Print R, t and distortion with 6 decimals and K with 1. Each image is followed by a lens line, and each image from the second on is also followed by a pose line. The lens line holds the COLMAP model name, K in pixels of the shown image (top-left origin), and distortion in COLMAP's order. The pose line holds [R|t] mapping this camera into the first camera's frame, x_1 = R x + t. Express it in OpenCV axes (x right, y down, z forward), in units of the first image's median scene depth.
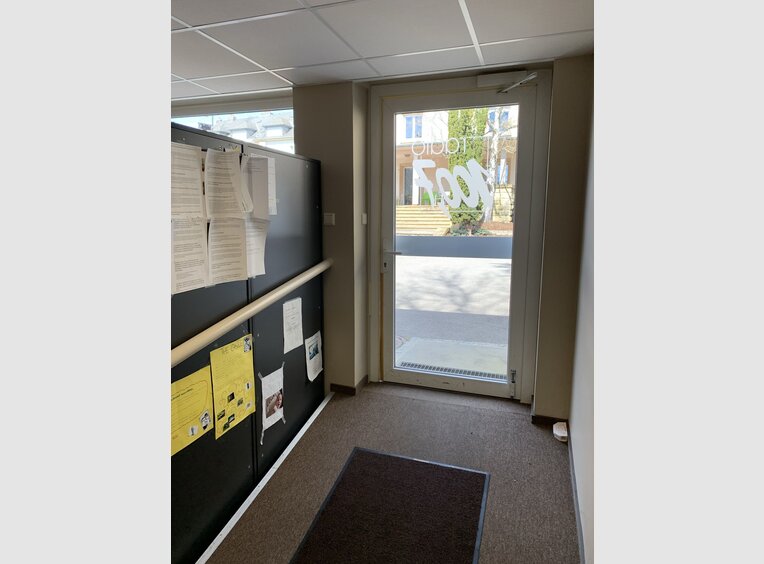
lens RADIAL K [[488.9, 0, 382.0], [0, 488.9, 282.0], [0, 0, 1]] dist [-0.000096, -0.000033]
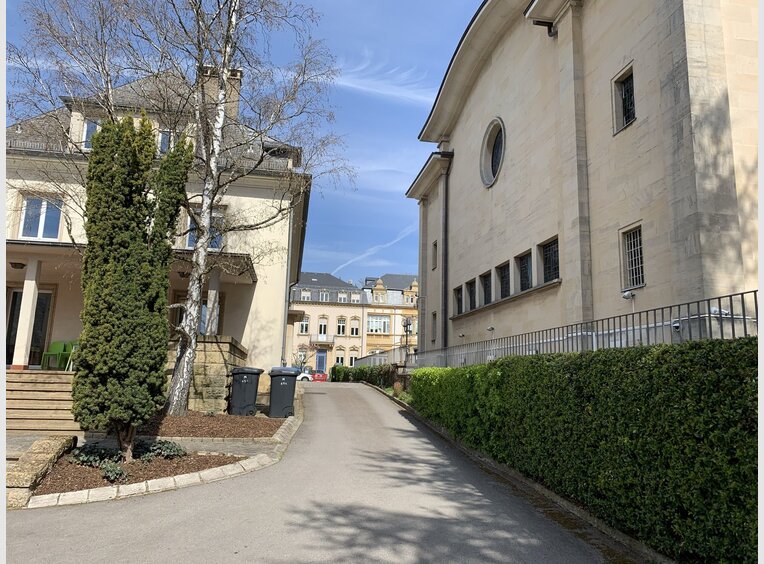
lens RADIAL K [[574.3, 0, 382.0], [0, 574.3, 282.0], [0, 0, 1]] dist [0.010935, 0.005280]
pose [[0.855505, 0.104662, 0.507106, 0.094826], [0.047111, 0.959563, -0.277524, -0.084034], [-0.515646, 0.261314, 0.815981, 0.432477]]
